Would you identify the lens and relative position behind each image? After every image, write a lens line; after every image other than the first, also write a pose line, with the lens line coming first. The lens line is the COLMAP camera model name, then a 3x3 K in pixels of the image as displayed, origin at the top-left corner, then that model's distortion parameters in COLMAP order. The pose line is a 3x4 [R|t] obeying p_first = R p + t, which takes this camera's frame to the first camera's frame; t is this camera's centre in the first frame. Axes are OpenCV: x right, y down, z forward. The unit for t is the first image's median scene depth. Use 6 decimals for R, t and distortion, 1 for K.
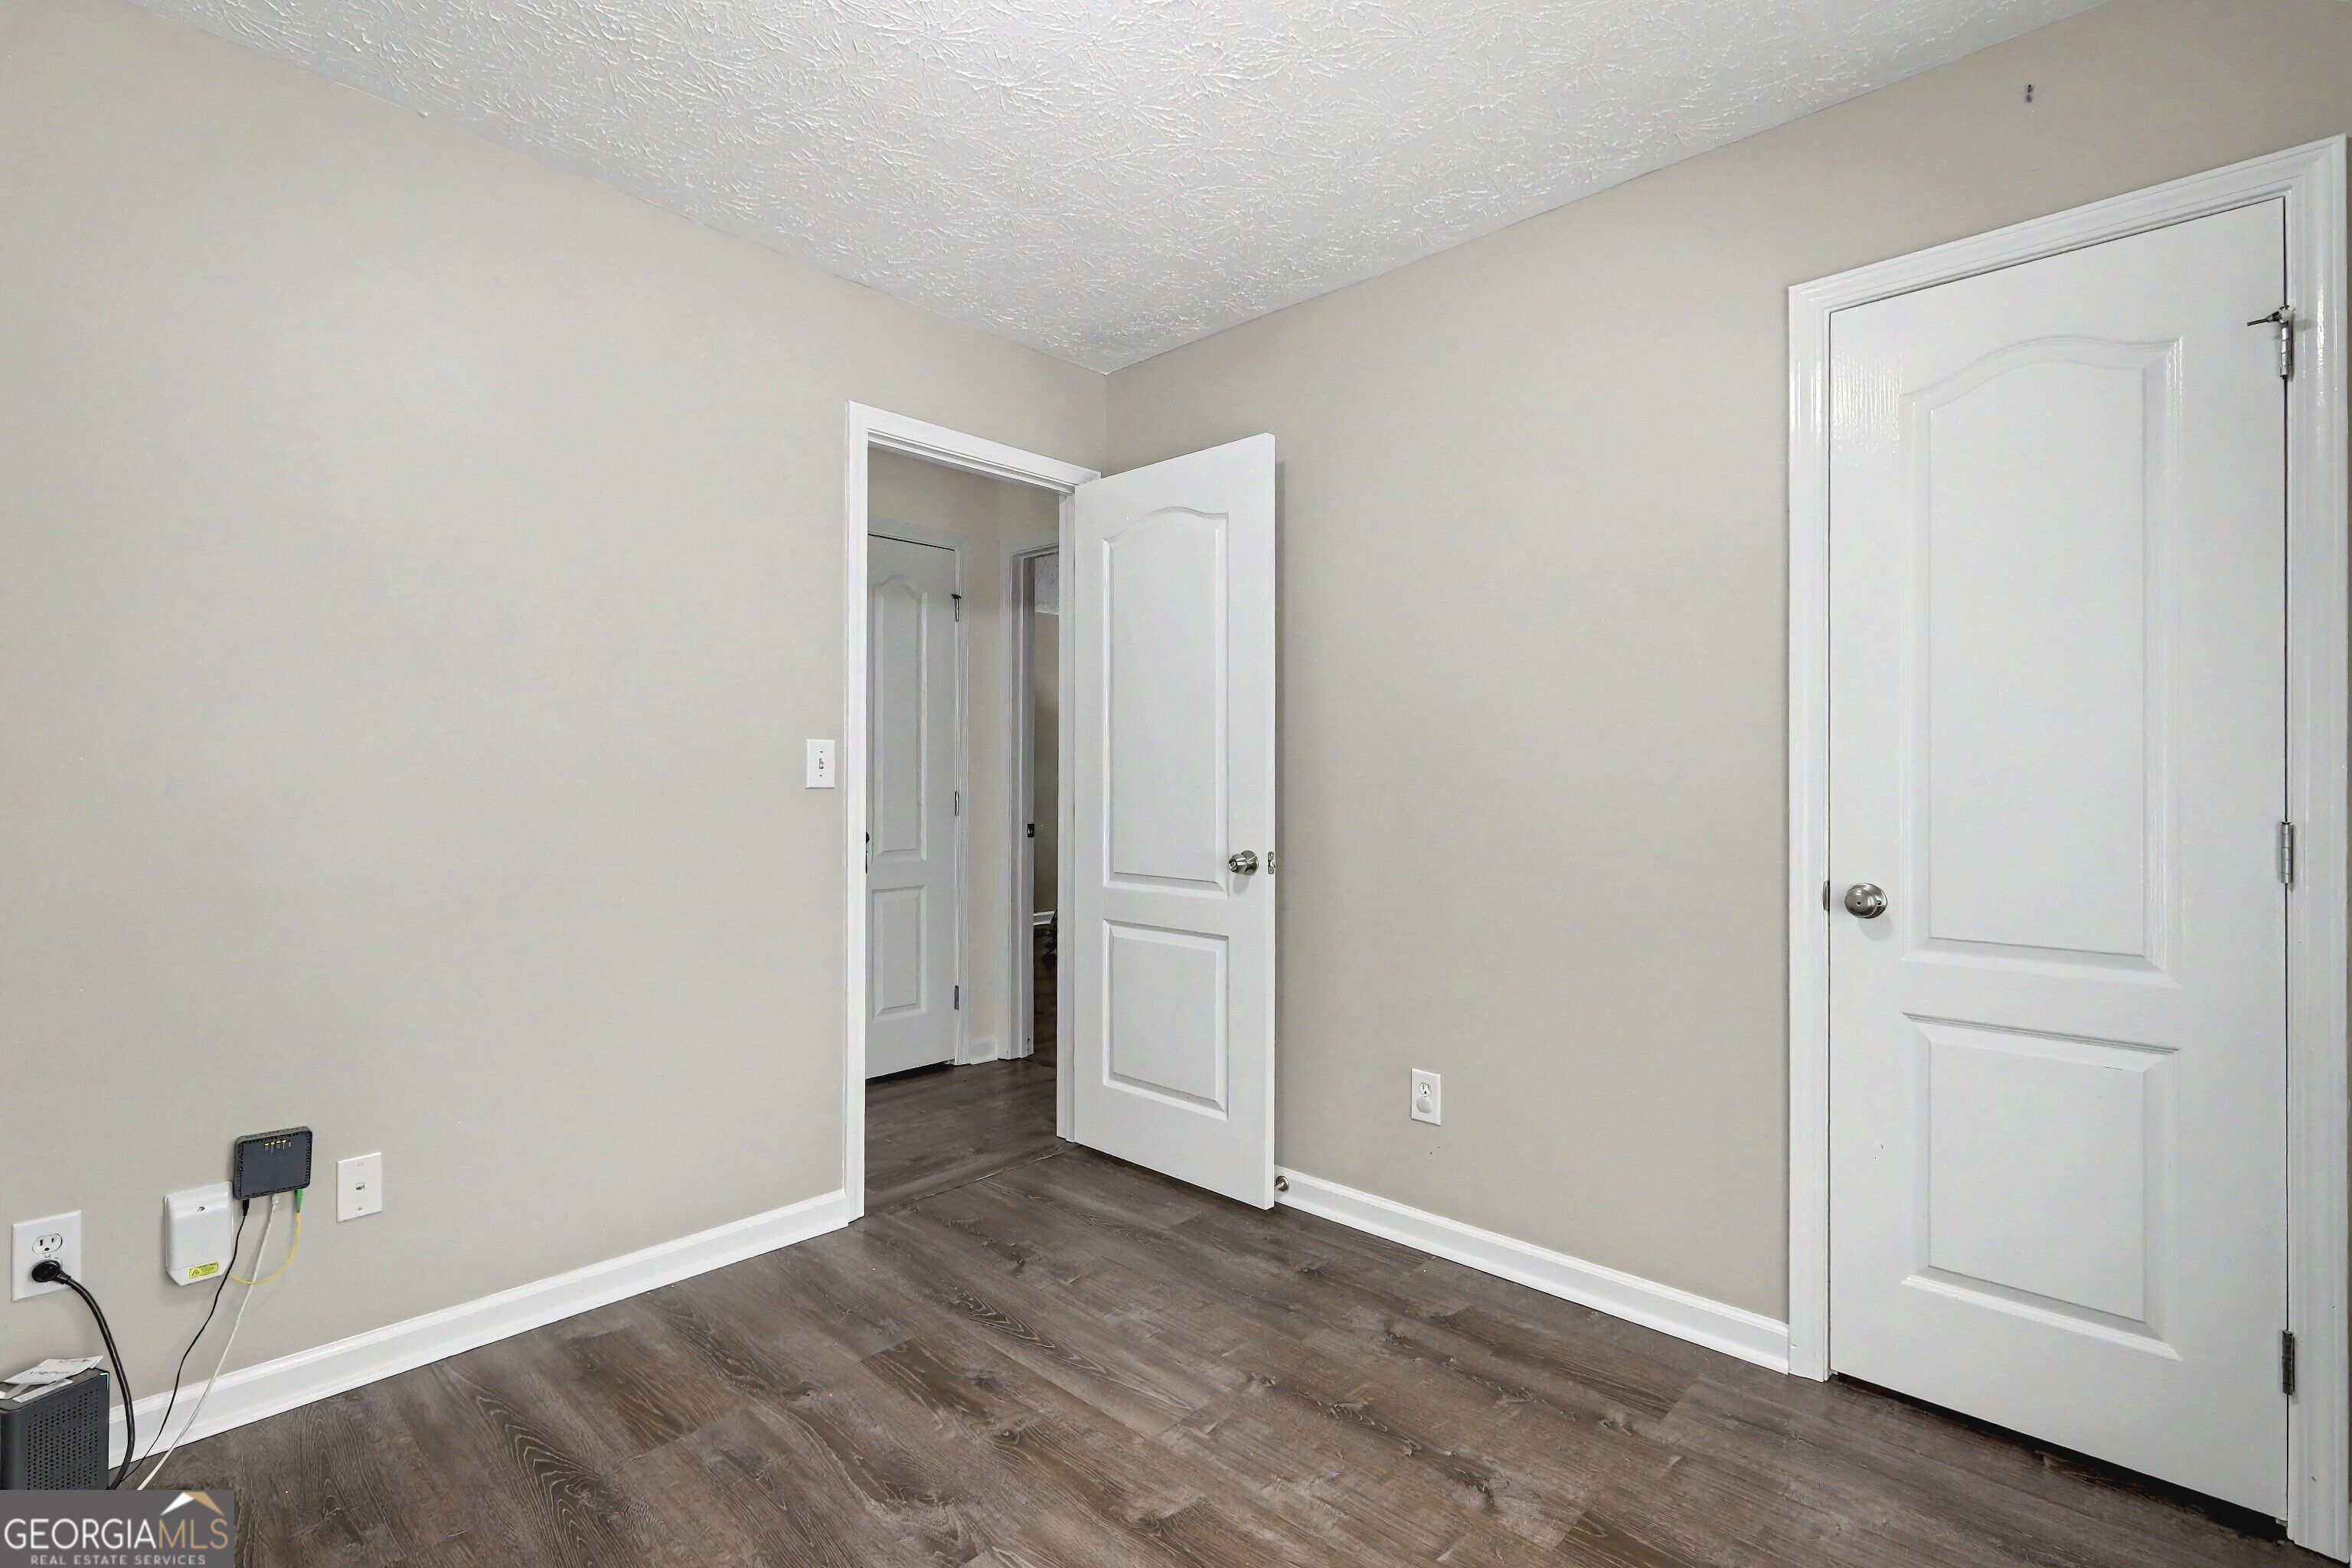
lens RADIAL K [[1074.6, 0, 1169.5], [0, 1074.6, 776.6], [0, 0, 1]] dist [-0.000546, 0.001597]
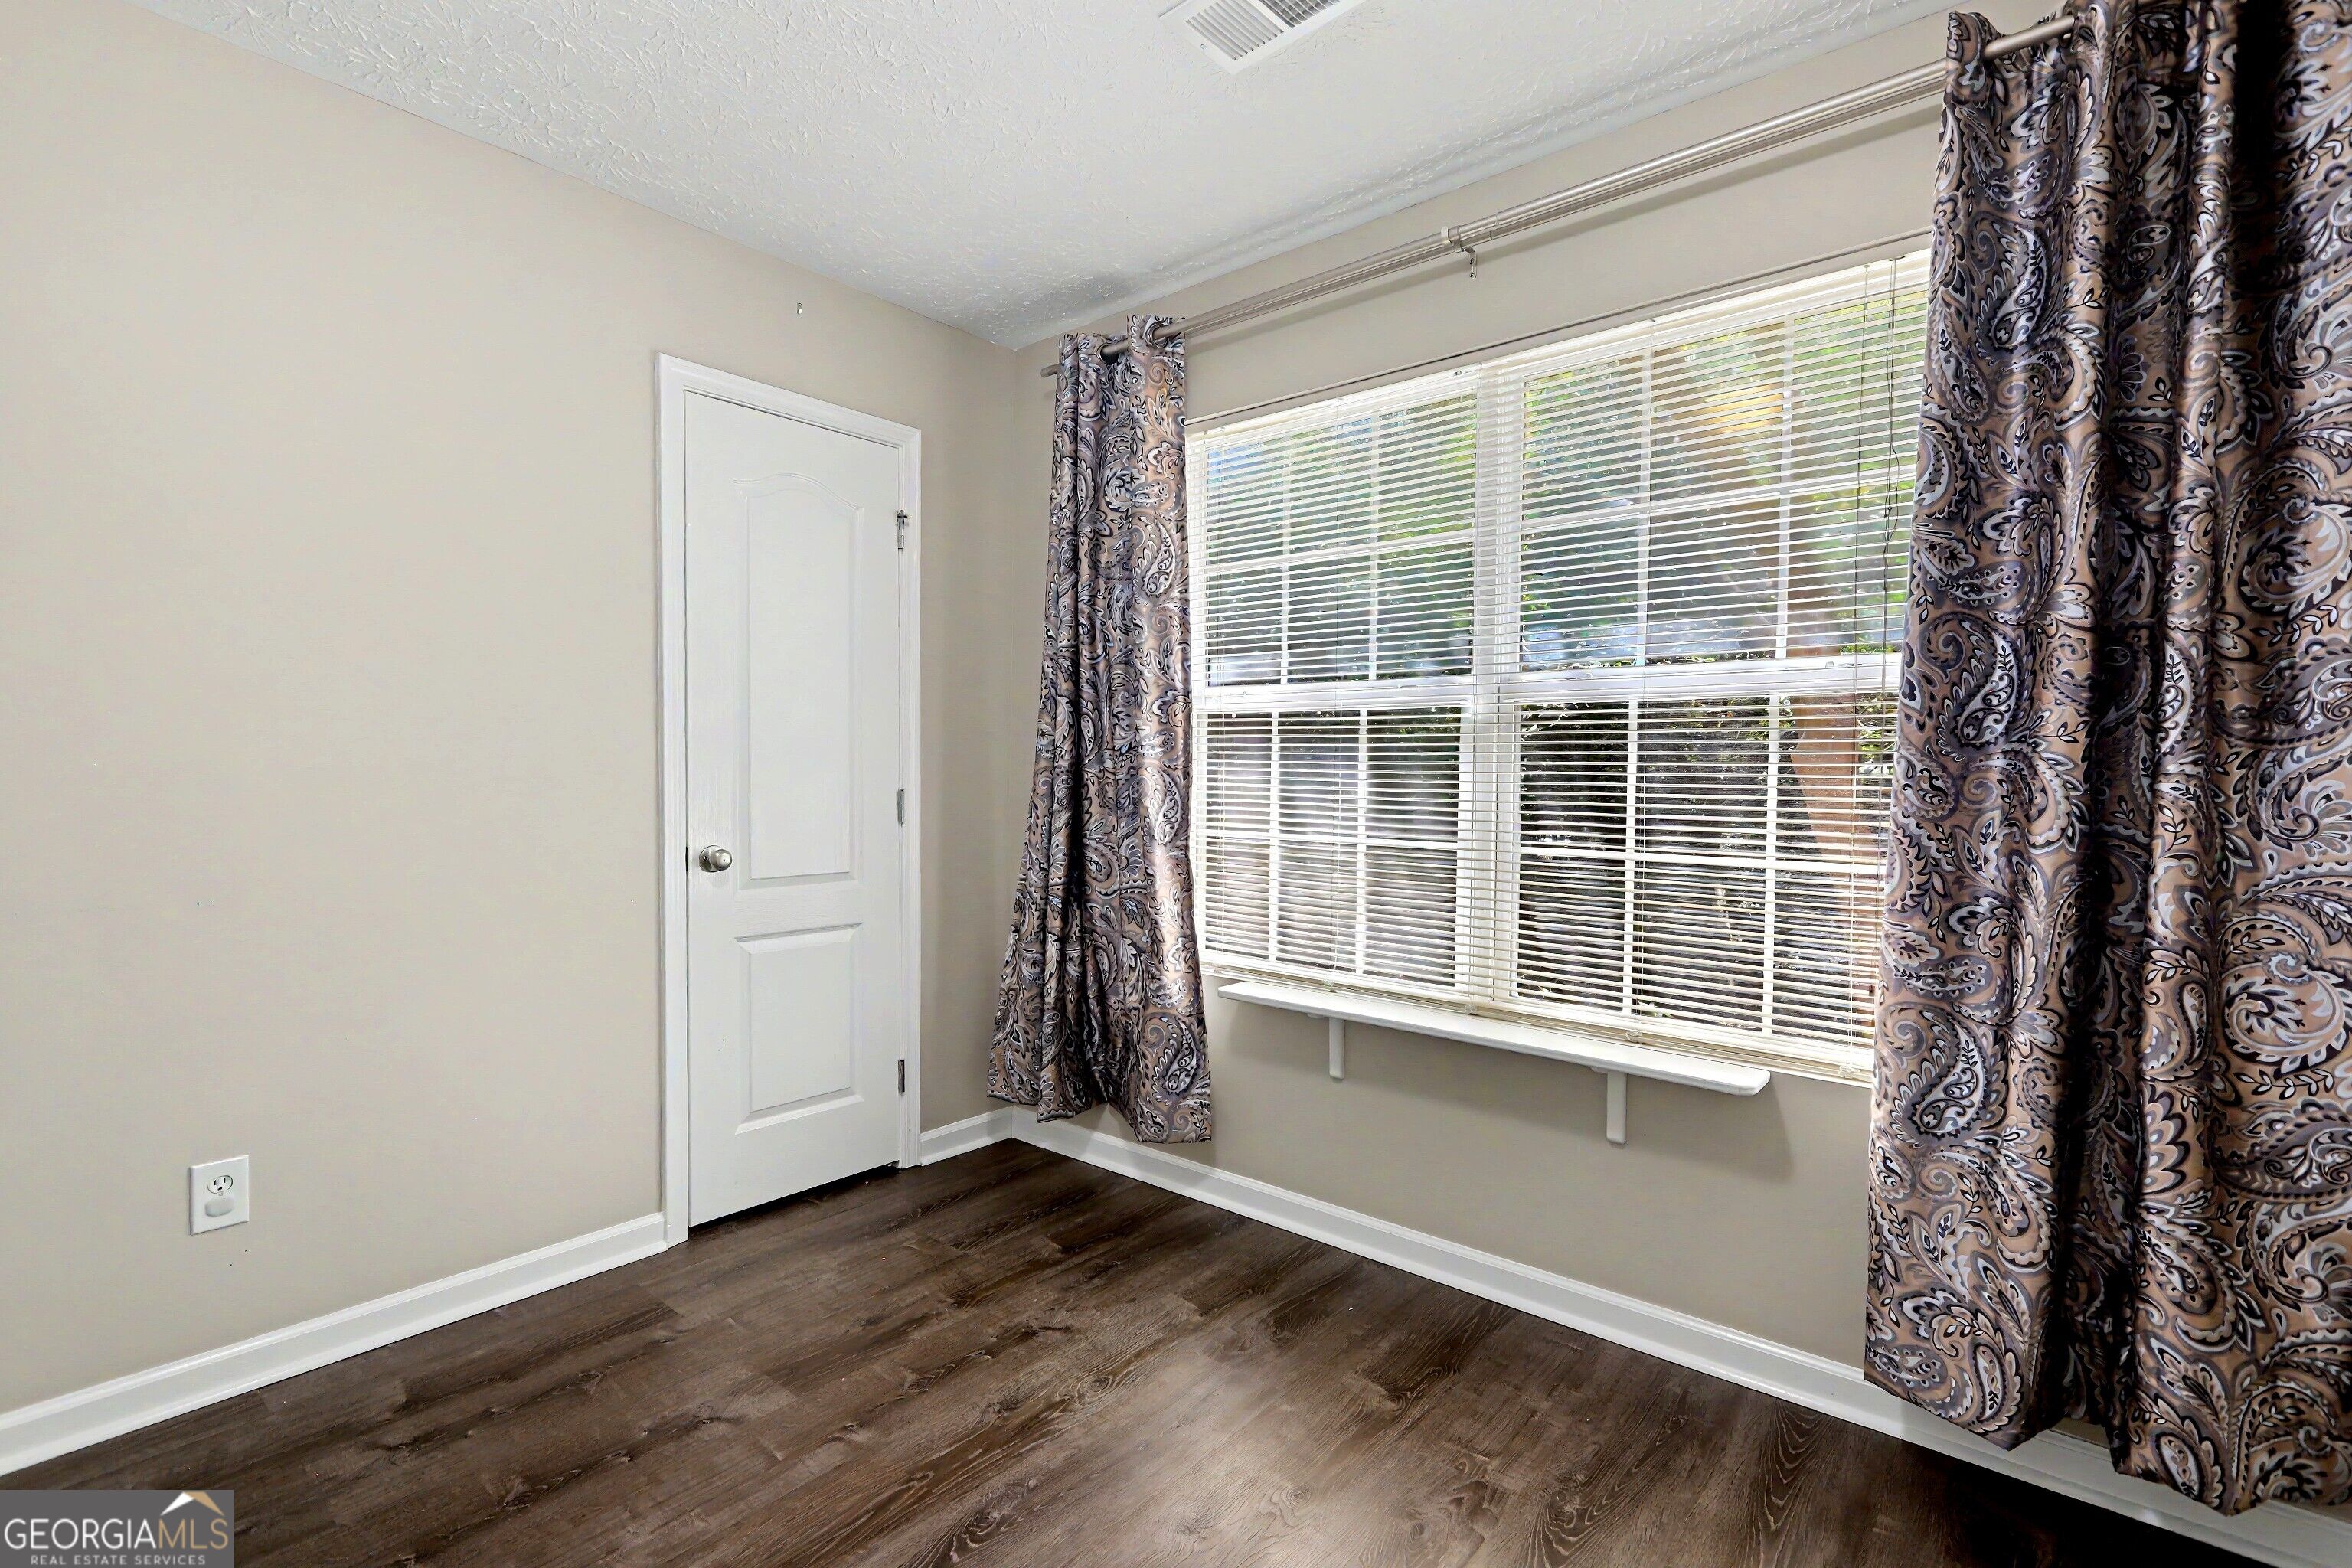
lens RADIAL K [[1074.6, 0, 1161.8], [0, 1074.6, 796.3], [0, 0, 1]] dist [-0.000546, 0.001597]
pose [[-0.035749, -0.034085, 0.998779, -0.695049], [-0.010458, 0.999376, 0.033731, -0.010360], [-0.999306, -0.009239, -0.036083, 0.513826]]
